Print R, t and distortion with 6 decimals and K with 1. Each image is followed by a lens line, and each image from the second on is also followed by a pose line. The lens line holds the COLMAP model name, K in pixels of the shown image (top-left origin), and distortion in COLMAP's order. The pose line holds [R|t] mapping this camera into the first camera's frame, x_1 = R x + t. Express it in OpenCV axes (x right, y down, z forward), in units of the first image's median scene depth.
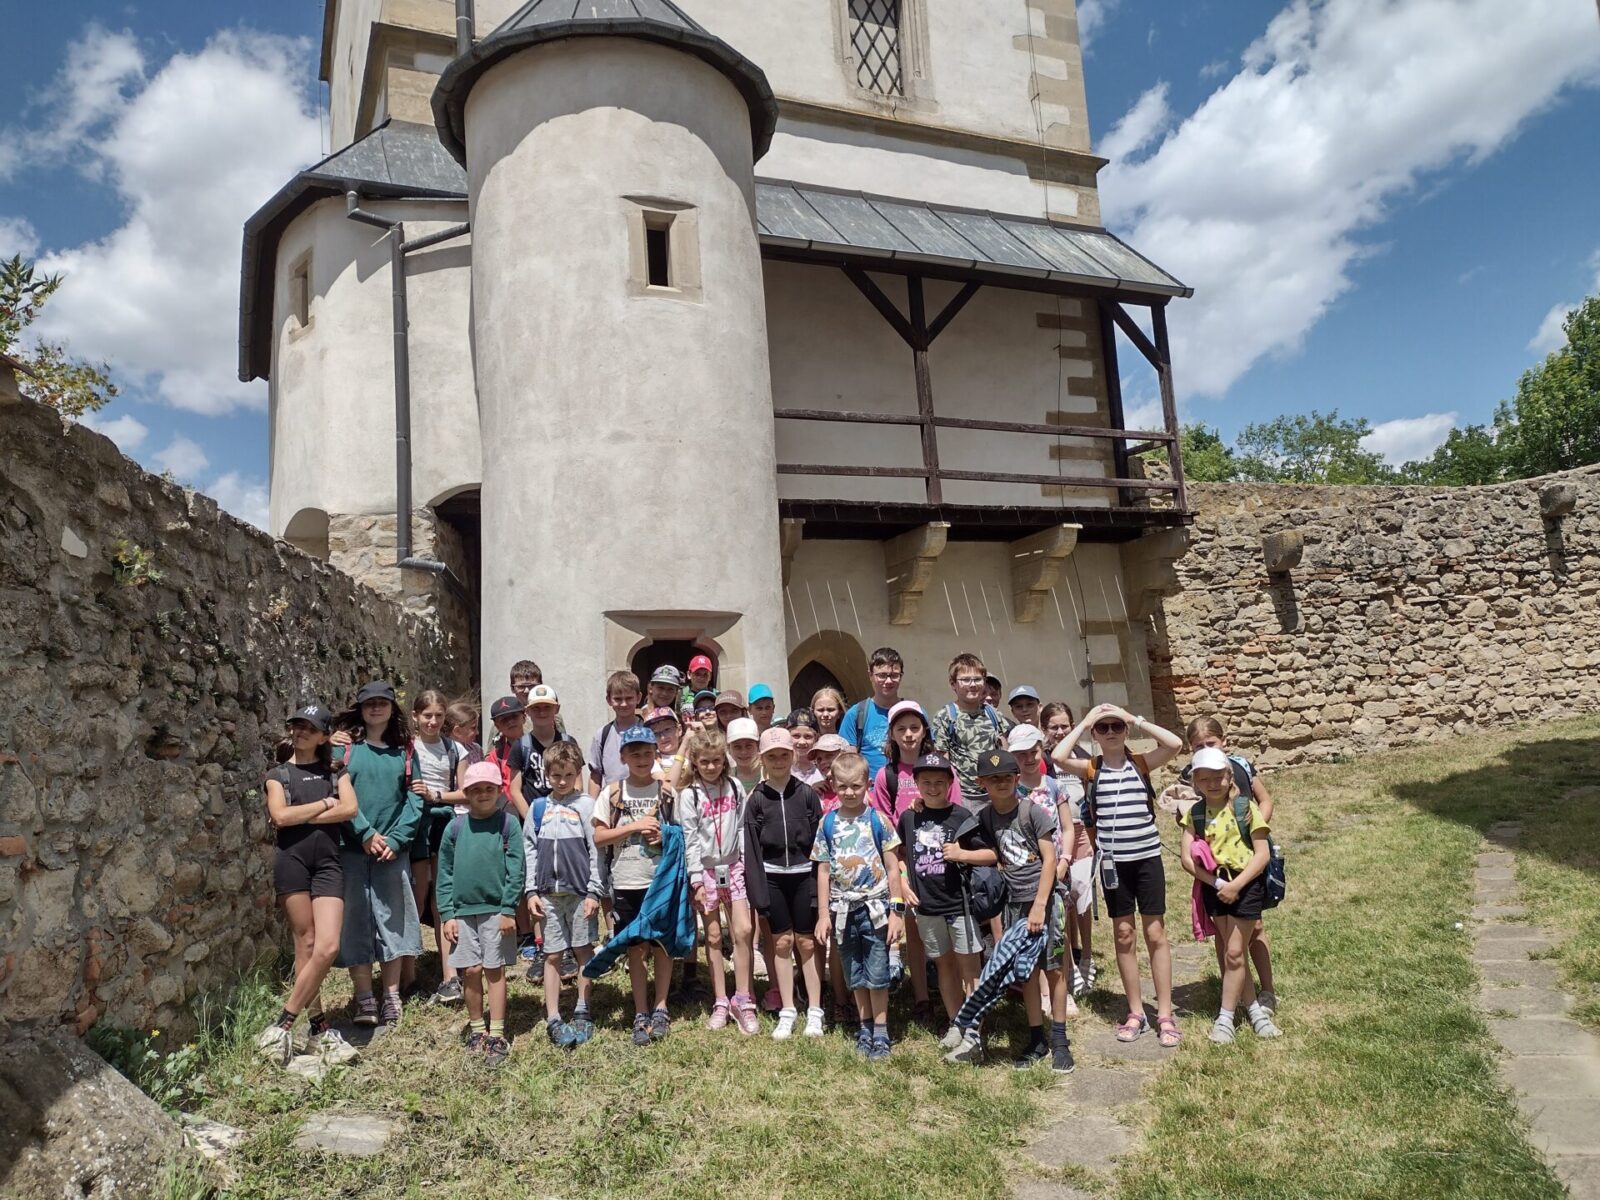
lens RADIAL K [[1233.7, 0, 800.1], [0, 1233.7, 588.4], [0, 0, 1]] dist [0.000137, -0.006987]
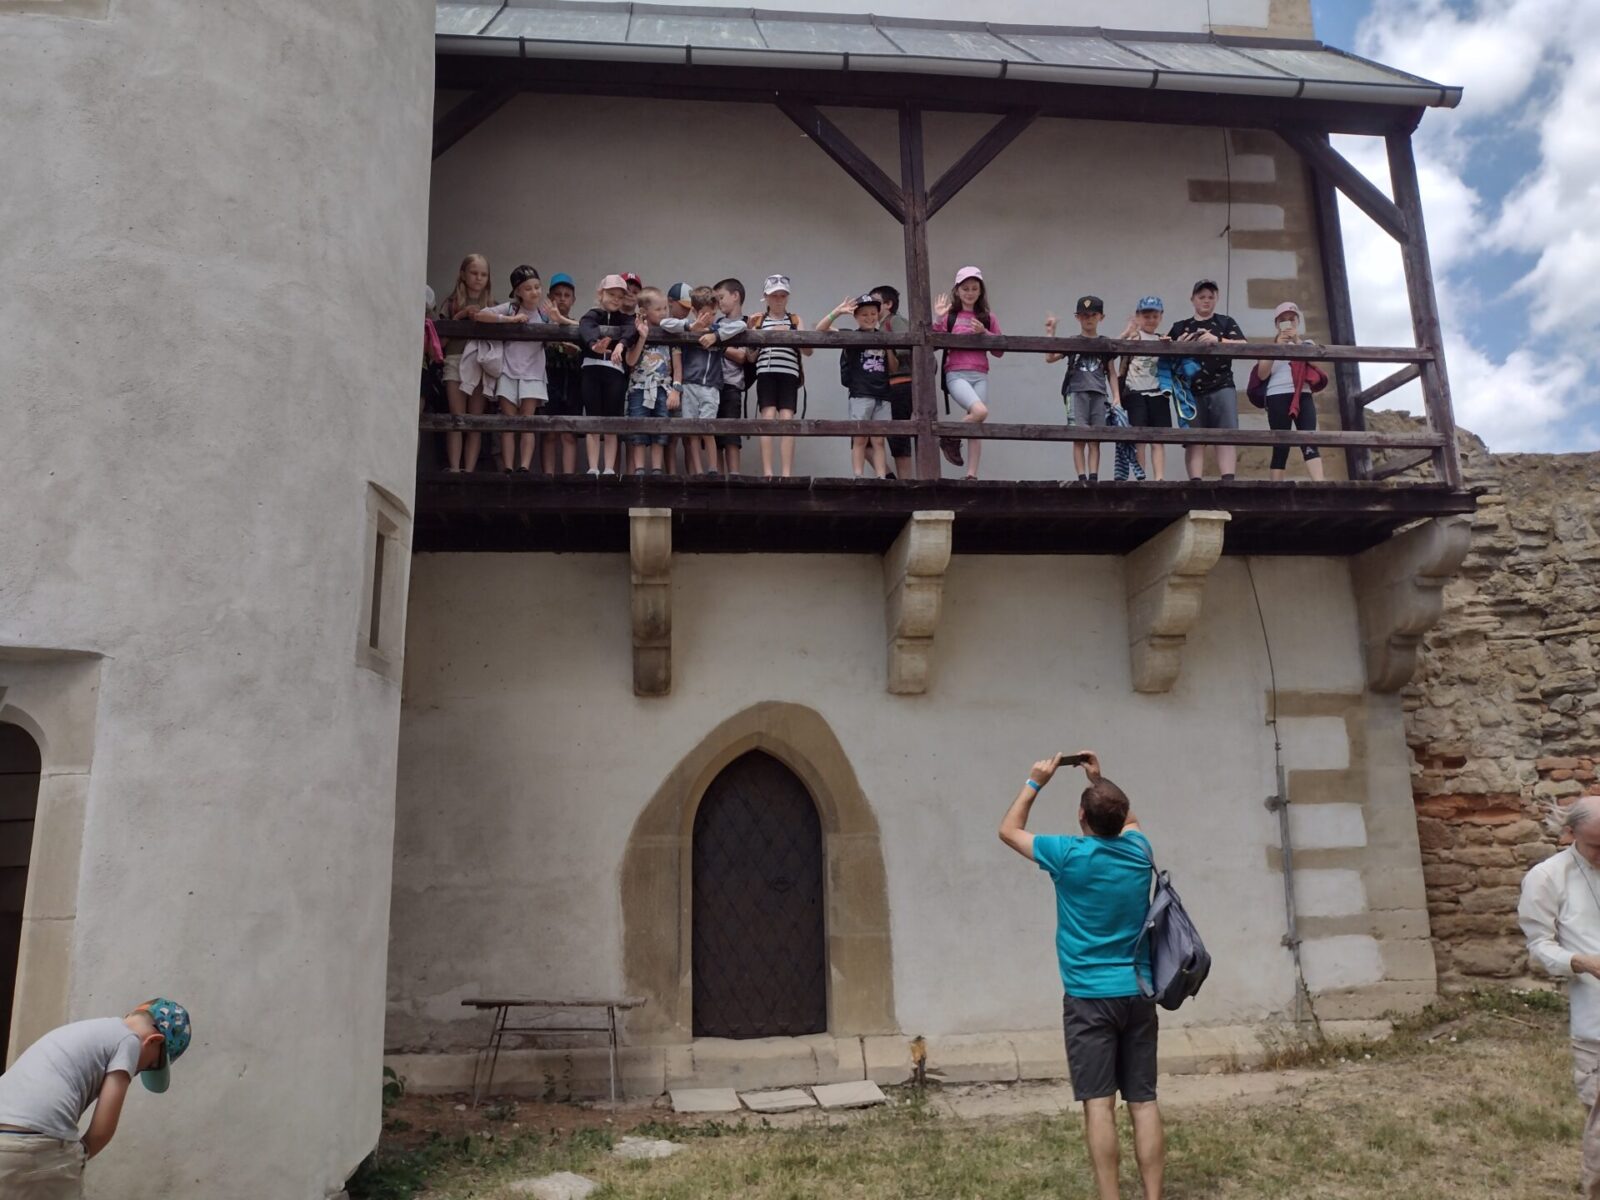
lens RADIAL K [[1221.0, 0, 798.8], [0, 1221.0, 564.6], [0, 0, 1]] dist [0.069718, -0.138996]
pose [[0.948845, -0.022140, -0.314966, 0.198154], [-0.002992, 0.996863, -0.079086, 0.013505], [0.315729, 0.075983, 0.945802, 0.385697]]
